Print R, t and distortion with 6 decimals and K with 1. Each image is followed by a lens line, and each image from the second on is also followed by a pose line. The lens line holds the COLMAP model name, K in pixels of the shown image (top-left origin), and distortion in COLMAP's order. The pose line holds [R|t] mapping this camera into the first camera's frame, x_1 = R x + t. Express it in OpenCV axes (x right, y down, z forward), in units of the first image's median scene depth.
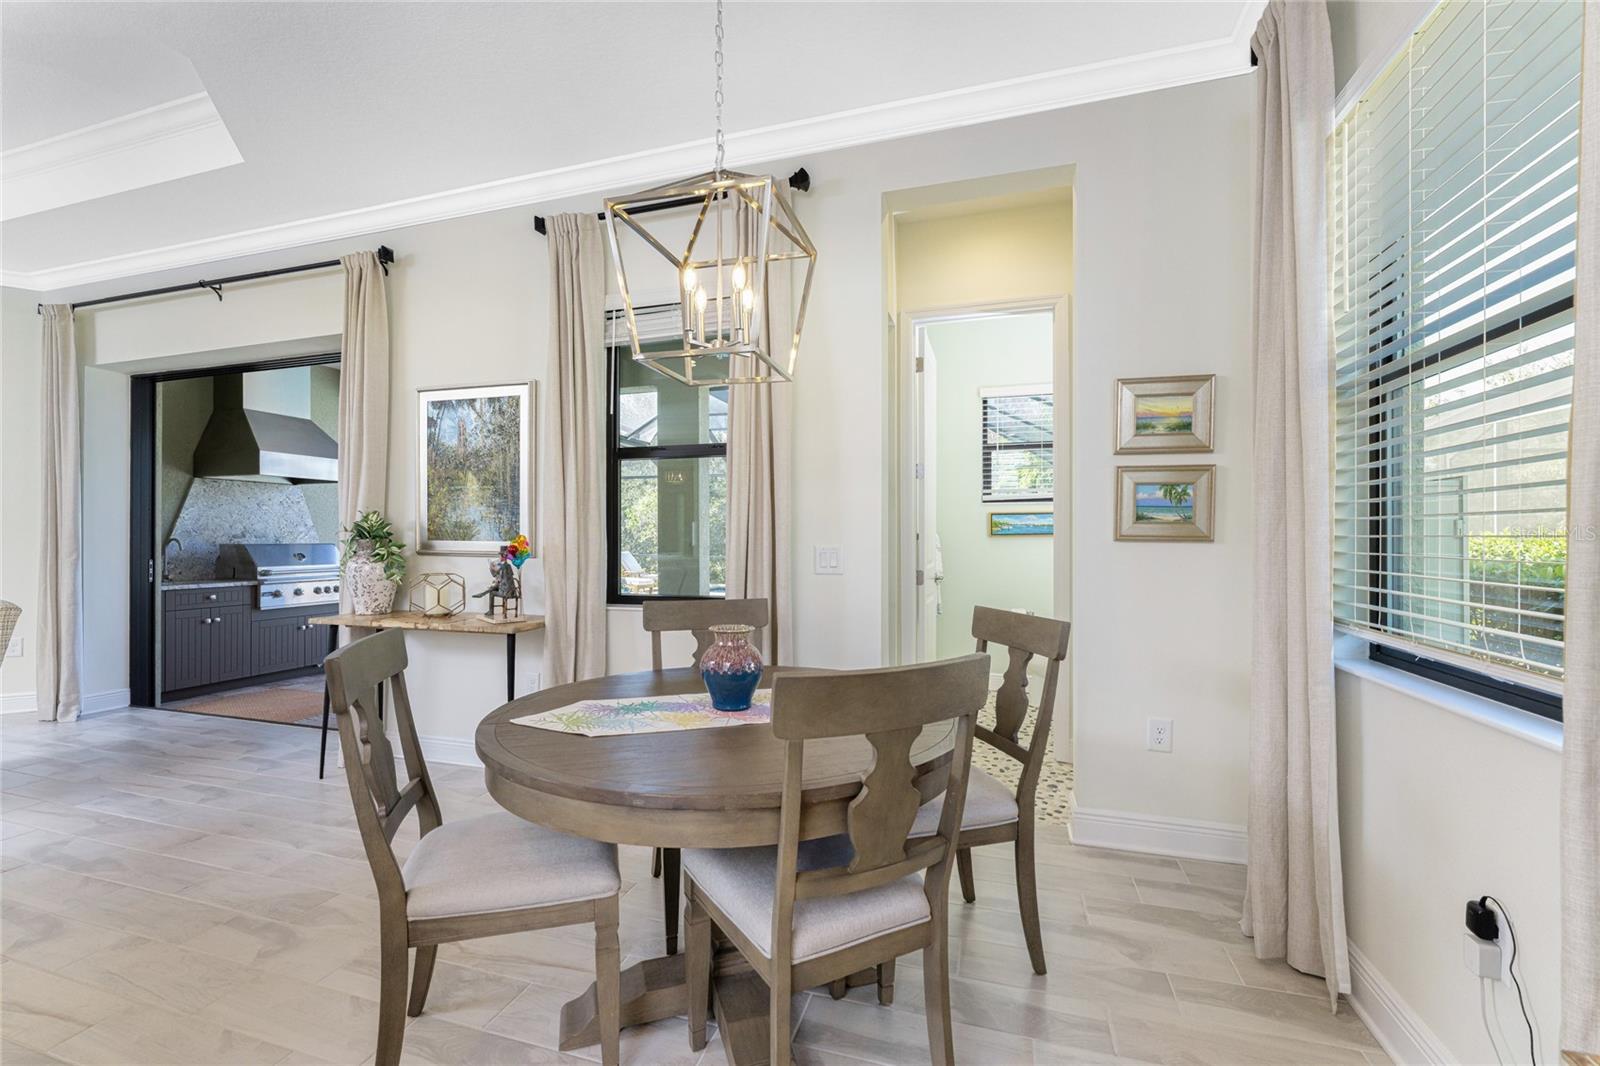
lens RADIAL K [[672.0, 0, 770.8], [0, 672.0, 525.5], [0, 0, 1]] dist [0.004439, 0.000318]
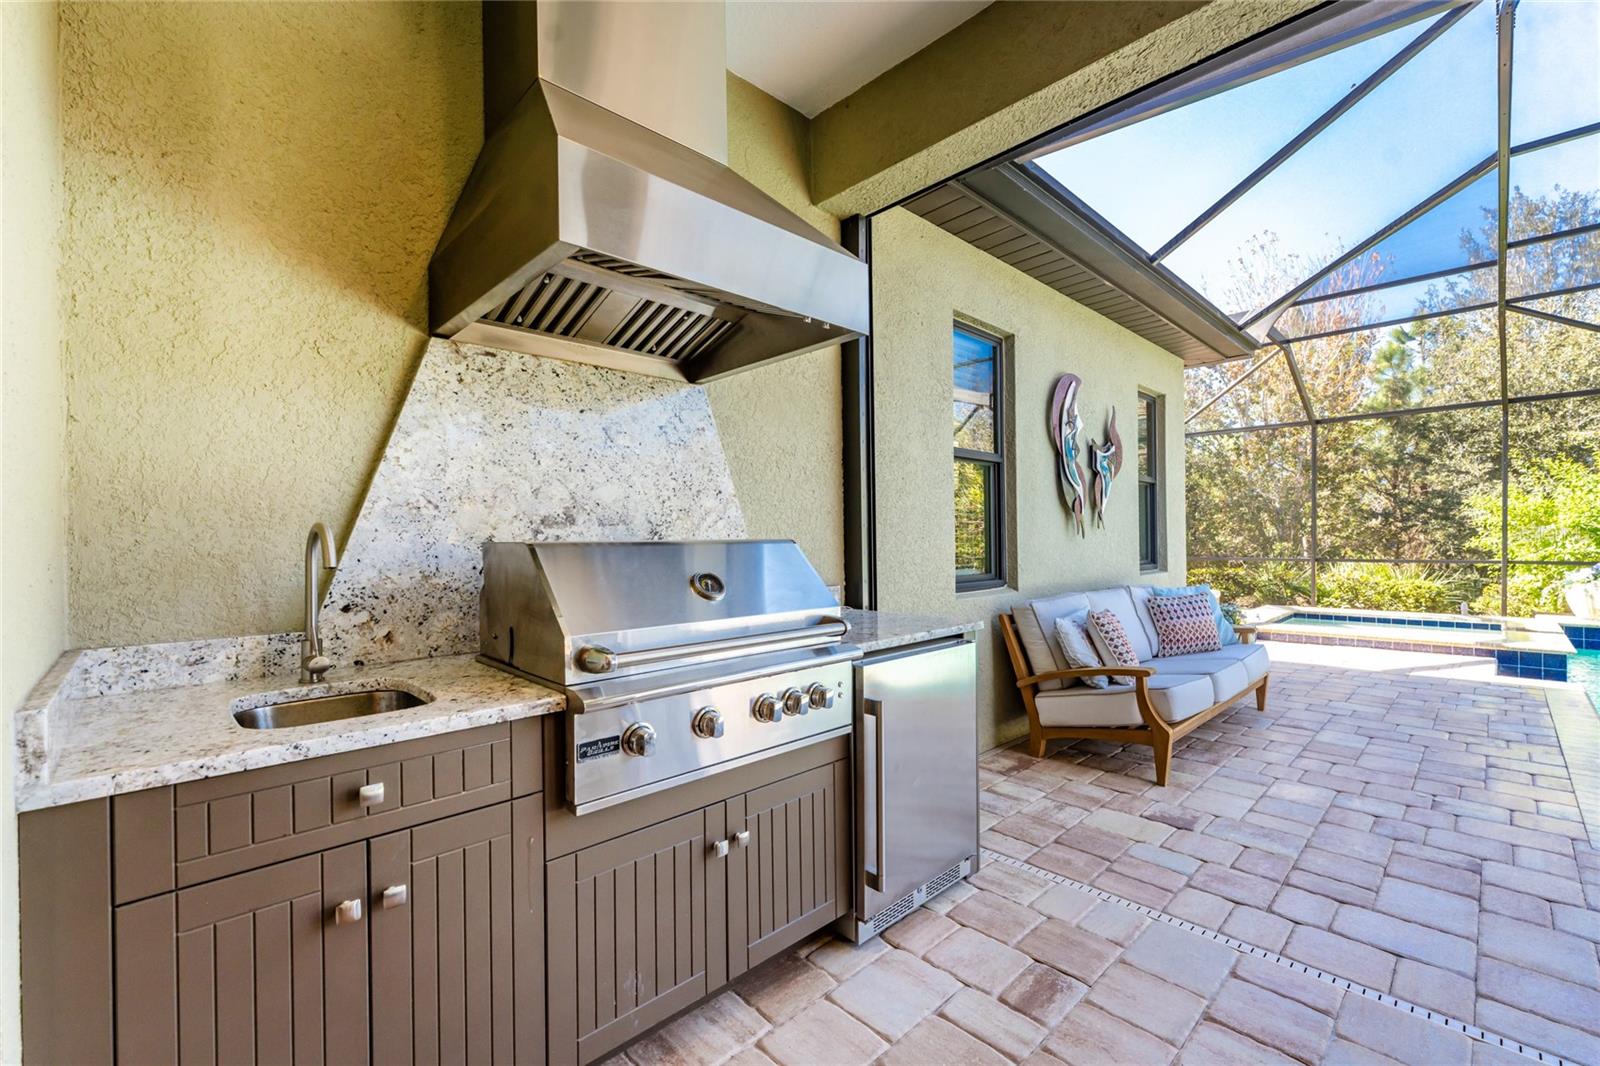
lens RADIAL K [[672.0, 0, 799.1], [0, 672.0, 535.5], [0, 0, 1]] dist [0.004439, 0.000318]
pose [[0.887780, -0.012145, -0.460107, -0.625073], [0.019614, 0.999742, 0.011455, 0.026072], [0.459850, -0.019194, 0.887789, 0.897828]]
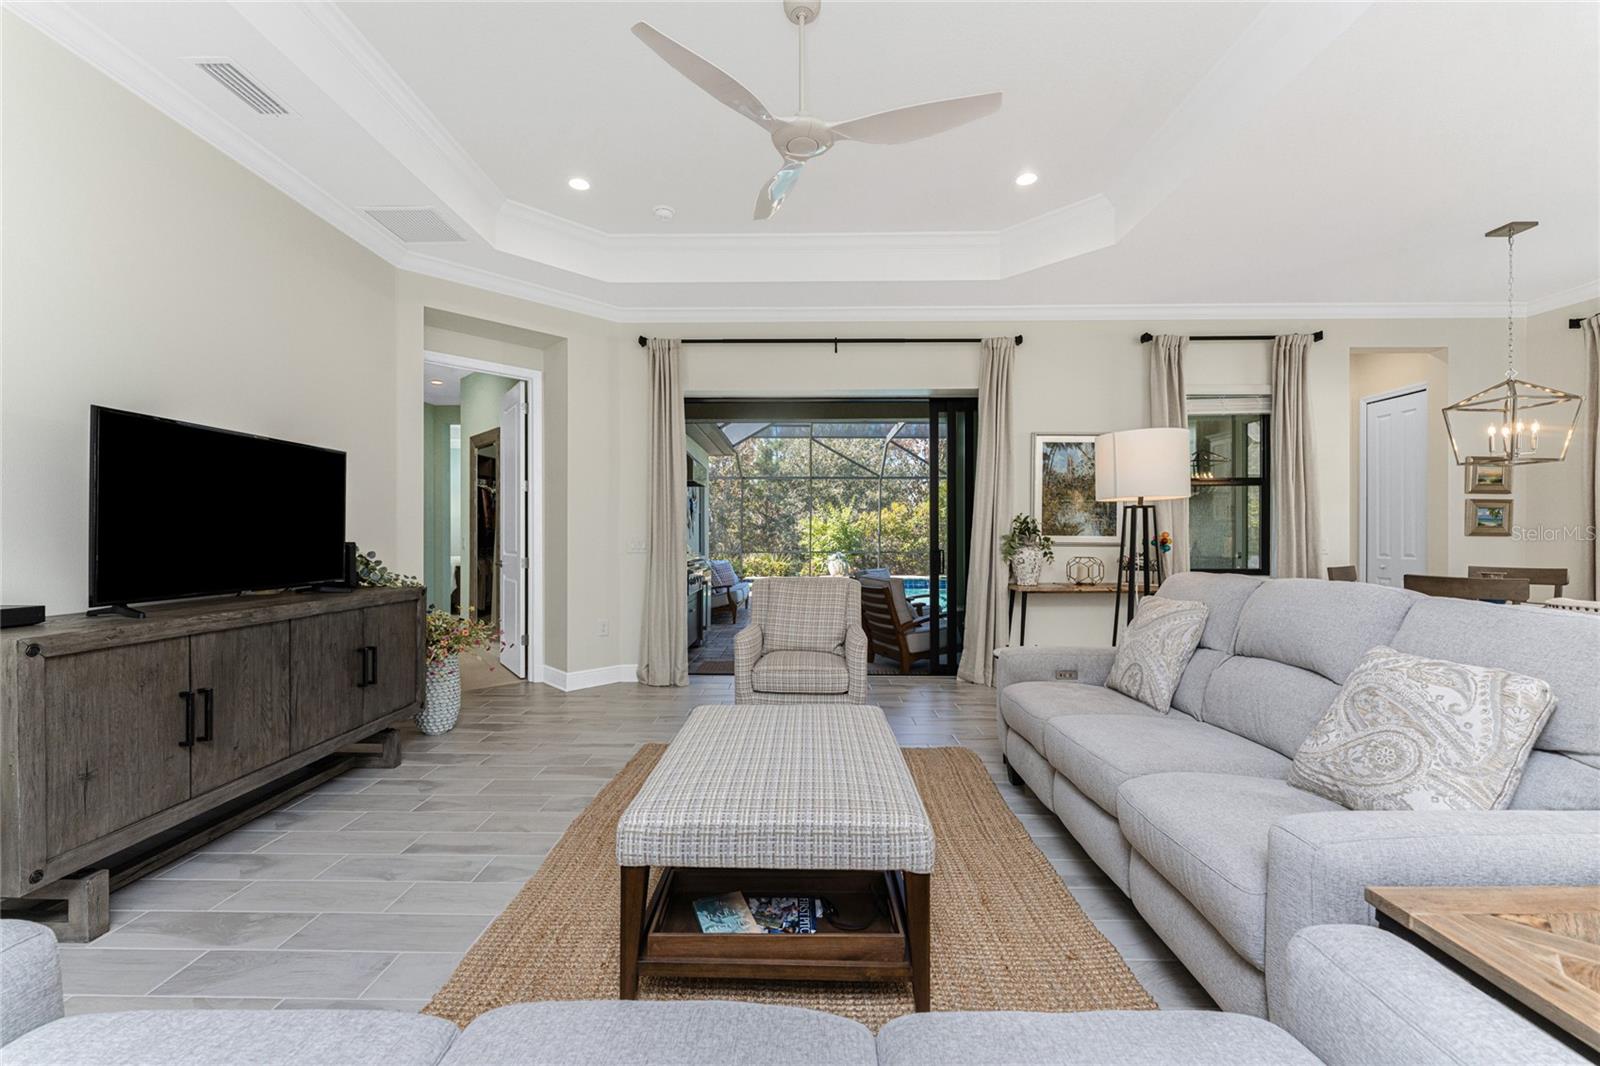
lens RADIAL K [[672.0, 0, 782.8], [0, 672.0, 535.8], [0, 0, 1]] dist [0.004439, 0.000318]
pose [[0.956691, 0.000656, 0.291105, -1.023567], [-0.005842, 0.999839, 0.016945, 0.000571], [-0.291047, -0.017912, 0.956541, -0.177866]]
